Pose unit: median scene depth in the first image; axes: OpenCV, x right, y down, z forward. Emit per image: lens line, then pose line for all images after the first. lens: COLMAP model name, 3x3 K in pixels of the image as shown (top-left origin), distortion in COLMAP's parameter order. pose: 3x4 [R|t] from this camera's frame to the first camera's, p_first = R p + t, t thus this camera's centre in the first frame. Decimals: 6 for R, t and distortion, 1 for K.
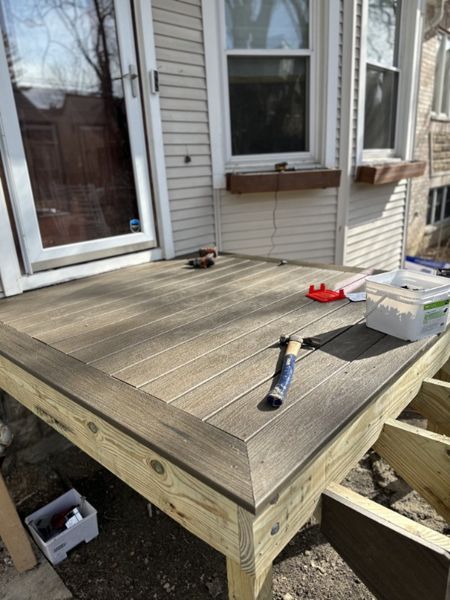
lens RADIAL K [[410.5, 0, 225.0], [0, 410.5, 300.0], [0, 0, 1]] dist [0.005077, -0.030016]
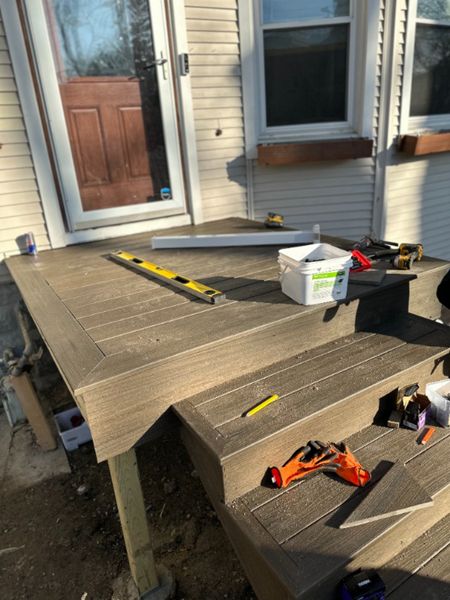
lens RADIAL K [[414.3, 0, 225.0], [0, 414.3, 300.0], [0, 0, 1]] dist [0.006409, -0.052325]
pose [[0.961451, 0.088000, -0.260514, 0.267977], [-0.065063, 0.993309, 0.095415, -0.006655], [0.267167, -0.074787, 0.960744, -0.093345]]
